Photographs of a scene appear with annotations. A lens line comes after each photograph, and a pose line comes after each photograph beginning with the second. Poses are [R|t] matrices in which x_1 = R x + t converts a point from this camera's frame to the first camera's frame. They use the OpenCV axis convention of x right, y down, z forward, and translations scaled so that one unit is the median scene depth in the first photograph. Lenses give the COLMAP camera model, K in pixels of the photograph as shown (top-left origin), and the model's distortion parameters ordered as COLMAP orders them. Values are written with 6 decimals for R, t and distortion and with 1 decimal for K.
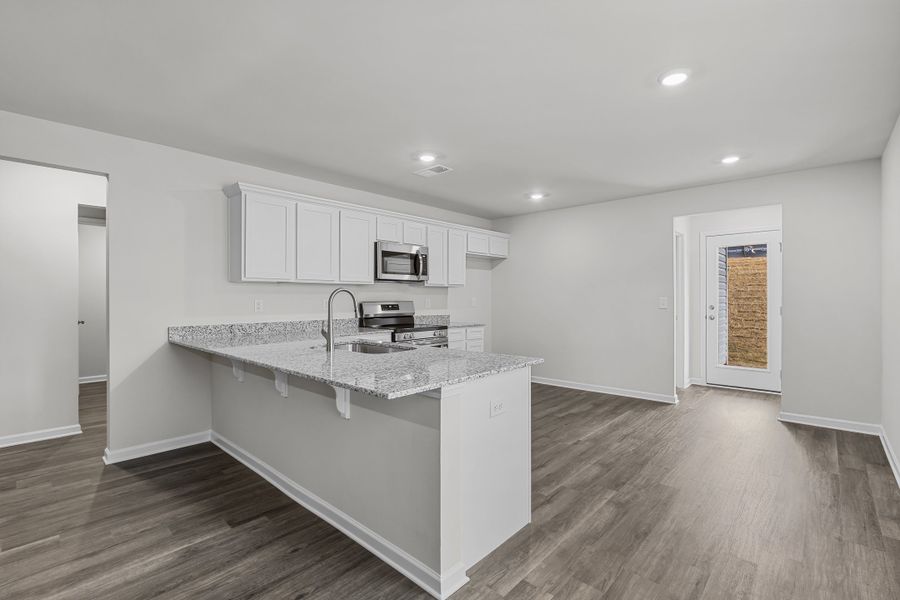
lens RADIAL K [[413.7, 0, 448.4], [0, 413.7, 300.8], [0, 0, 1]] dist [-0.004785, -0.001014]
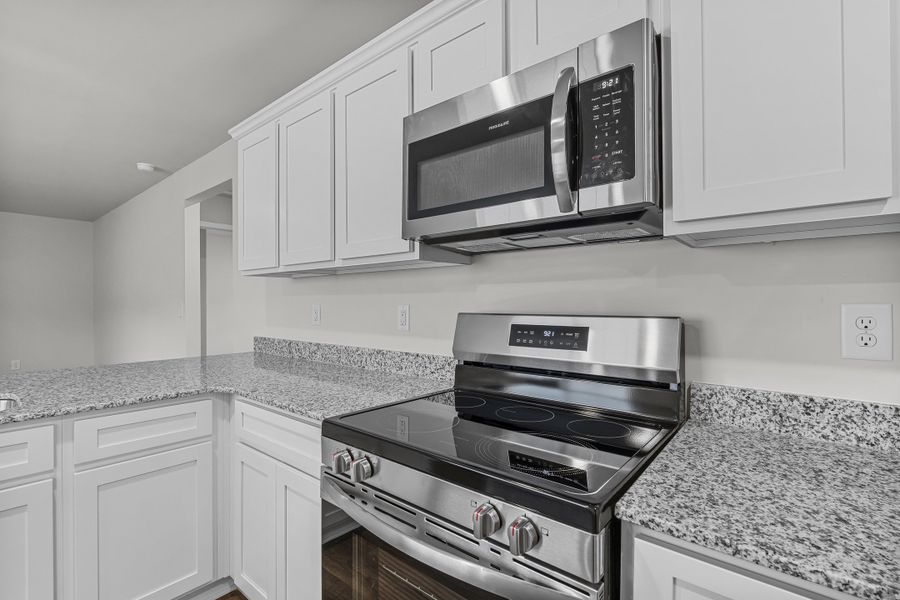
lens RADIAL K [[413.7, 0, 447.7], [0, 413.7, 300.1], [0, 0, 1]] dist [-0.004785, -0.001014]
pose [[0.041061, -0.003931, -0.999149, 0.146018], [-0.004339, 0.999982, -0.004113, -0.007223], [0.999147, 0.004504, 0.041043, 1.059484]]
